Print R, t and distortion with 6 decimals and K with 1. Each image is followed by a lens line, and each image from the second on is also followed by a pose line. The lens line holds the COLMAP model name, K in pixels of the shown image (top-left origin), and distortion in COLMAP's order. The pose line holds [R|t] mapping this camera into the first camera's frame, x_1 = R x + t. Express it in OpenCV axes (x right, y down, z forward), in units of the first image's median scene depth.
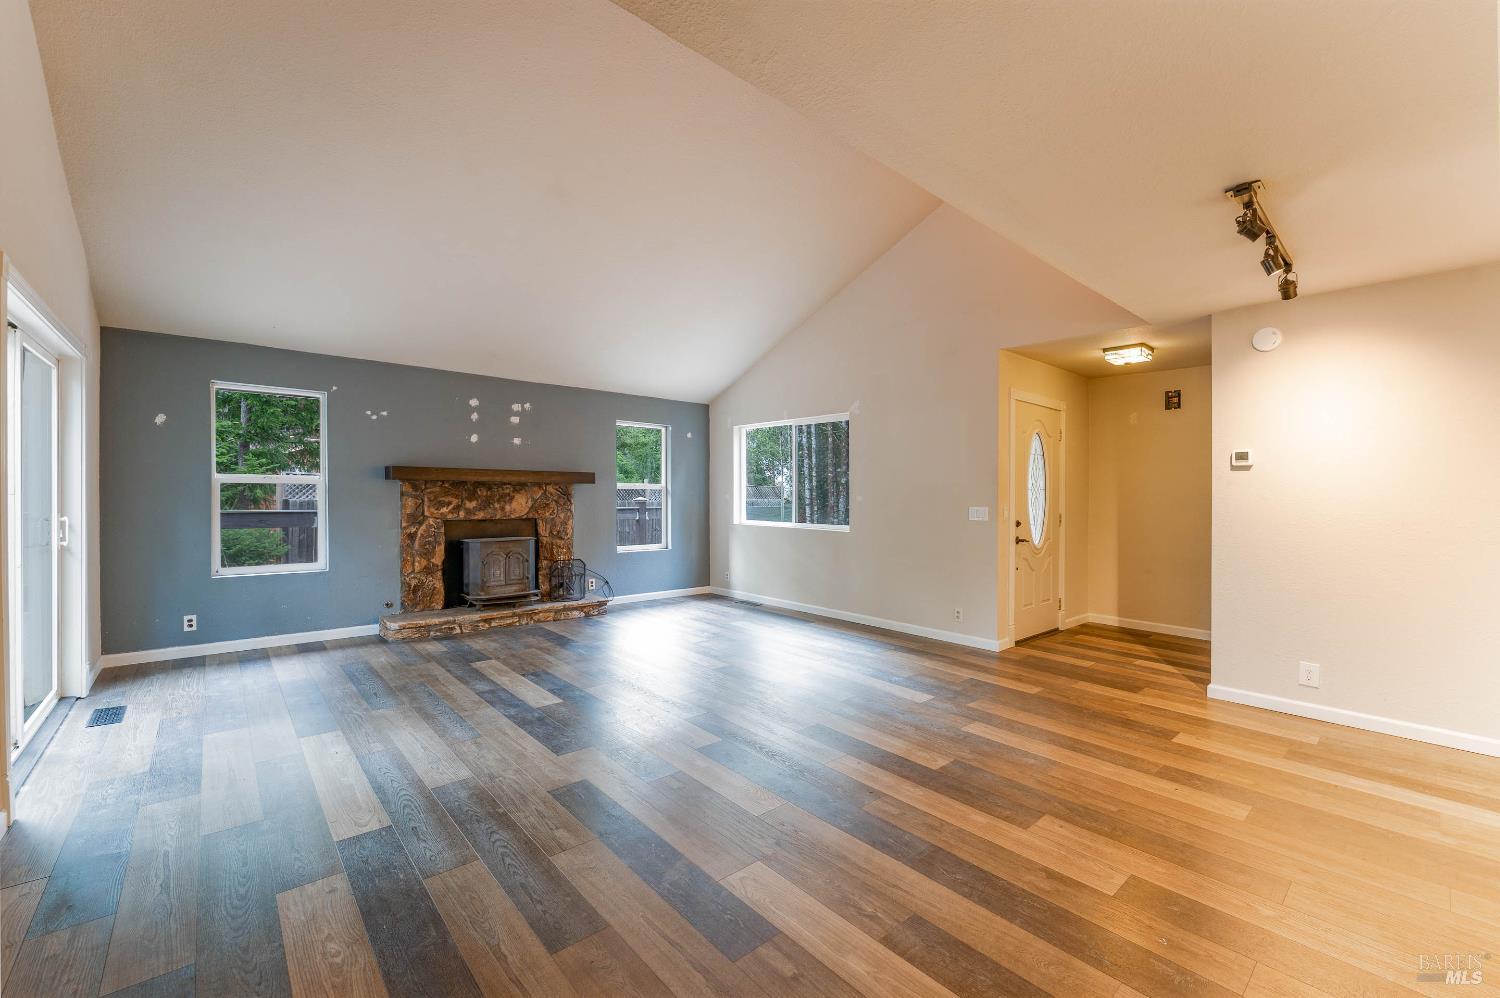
lens RADIAL K [[617.7, 0, 748.1], [0, 617.7, 517.9], [0, 0, 1]] dist [-0.001057, -0.000184]
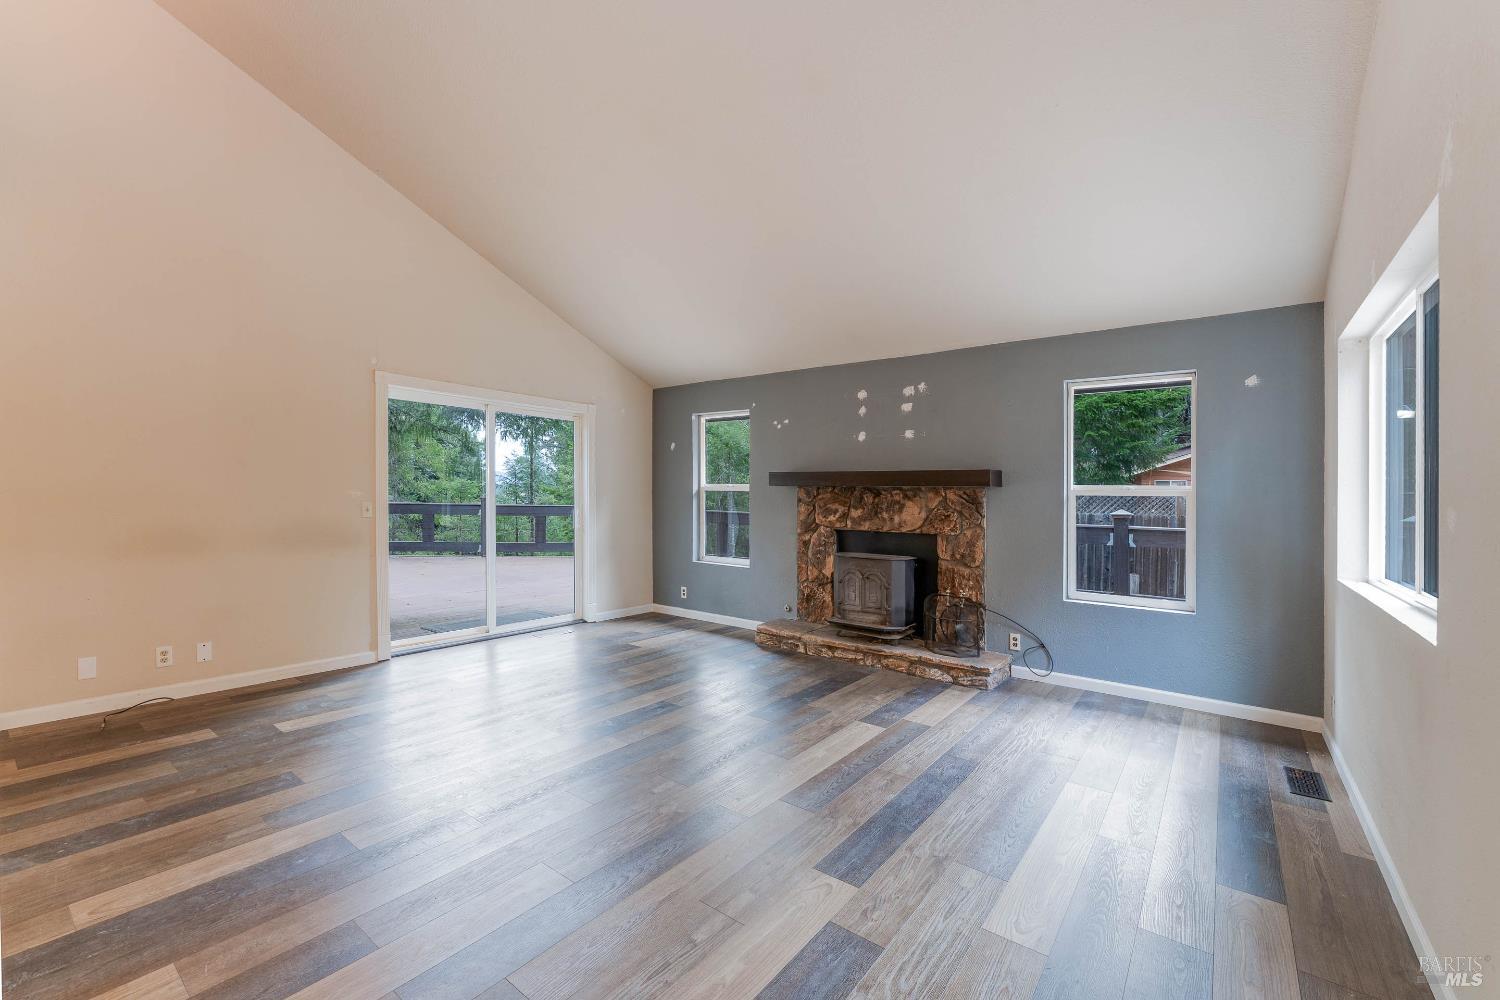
lens RADIAL K [[617.7, 0, 748.1], [0, 617.7, 518.9], [0, 0, 1]] dist [-0.001057, -0.000184]
pose [[0.196939, 0.025713, -0.980079, 0.376566], [-0.056290, 0.998304, 0.014880, -0.017951], [0.978799, 0.052238, 0.198052, 0.685911]]
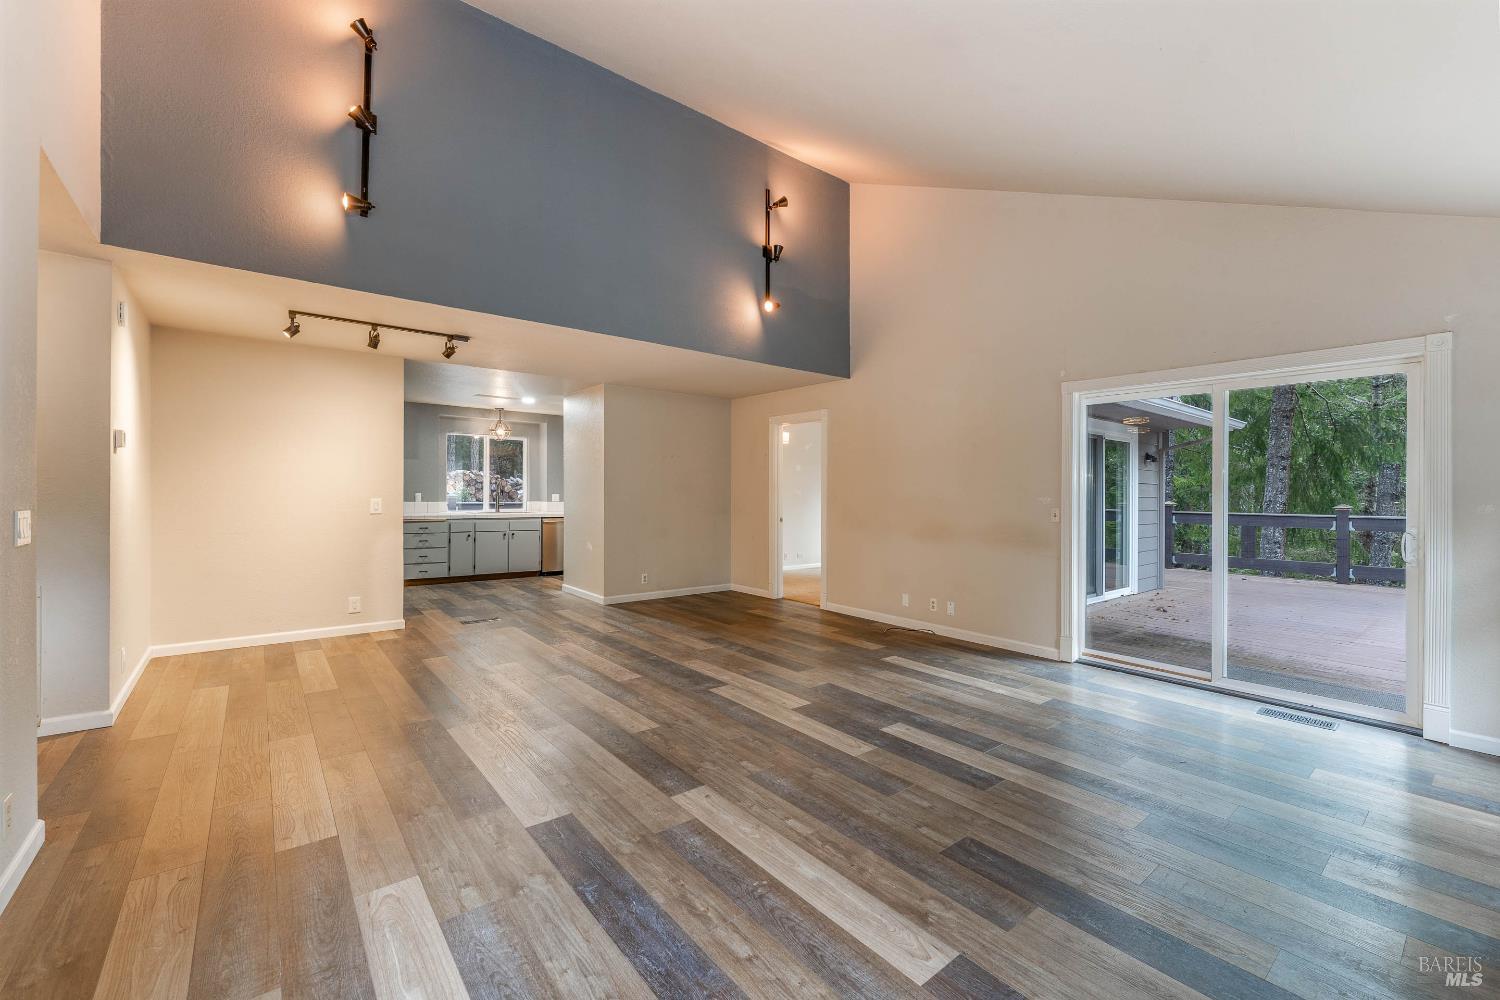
lens RADIAL K [[611.1, 0, 750.0], [0, 611.1, 500.0], [0, 0, 1]] dist [-0.000291, -0.000096]
pose [[-0.999162, -0.023797, 0.033289, -0.088368], [-0.022033, 0.998384, 0.052381, -0.043507], [-0.034482, 0.051603, -0.998072, 1.192601]]
